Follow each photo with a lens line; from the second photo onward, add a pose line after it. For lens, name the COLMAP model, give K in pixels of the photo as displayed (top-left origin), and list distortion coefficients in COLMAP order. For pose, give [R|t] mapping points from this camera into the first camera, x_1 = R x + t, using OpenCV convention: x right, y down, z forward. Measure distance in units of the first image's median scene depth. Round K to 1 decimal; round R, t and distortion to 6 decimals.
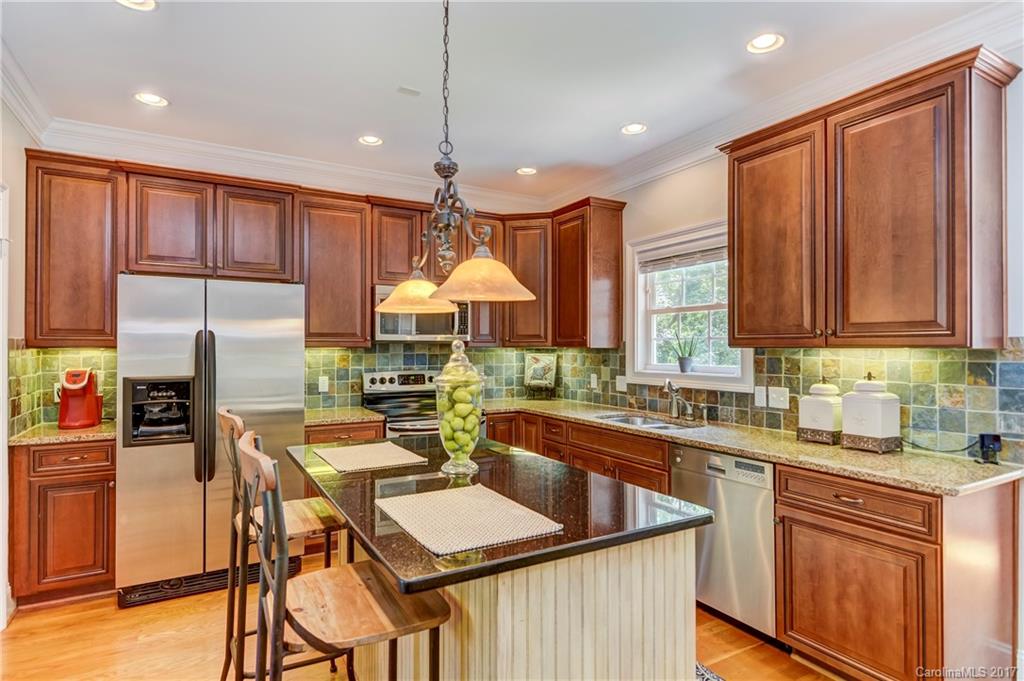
lens RADIAL K [[541.2, 0, 512.0], [0, 541.2, 340.5], [0, 0, 1]] dist [0.017897, 0.000158]
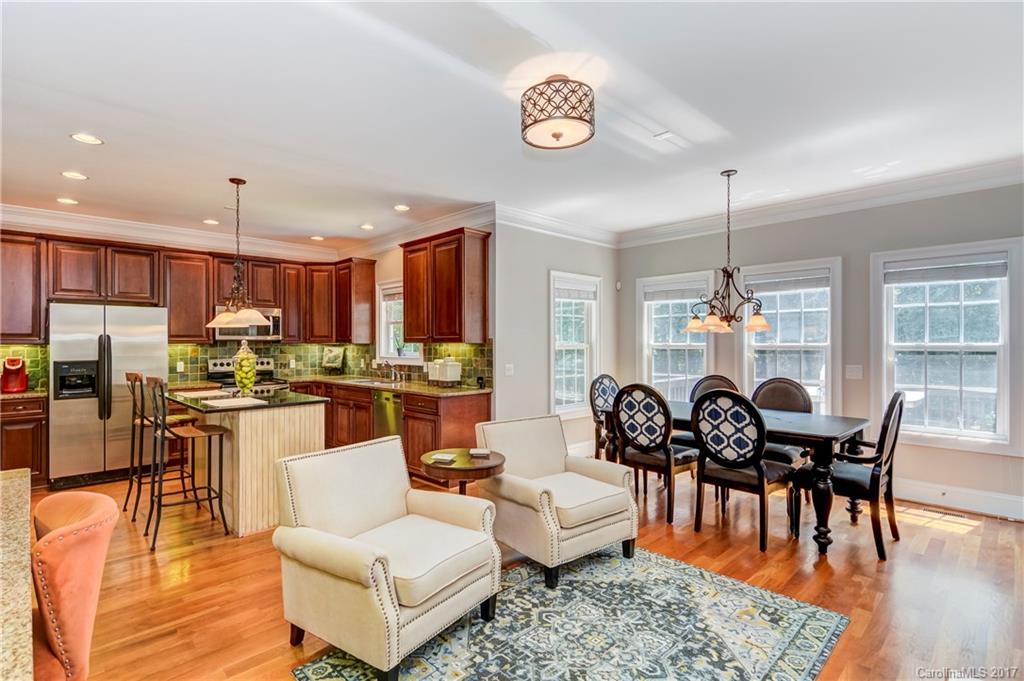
lens RADIAL K [[494.5, 0, 512.0], [0, 494.5, 340.5], [0, 0, 1]] dist [-0.004359, -0.000814]
pose [[0.968018, -0.002903, 0.250865, 0.258817], [0.001177, 0.999975, 0.007030, -0.006793], [-0.250879, -0.006510, 0.967997, -0.721790]]
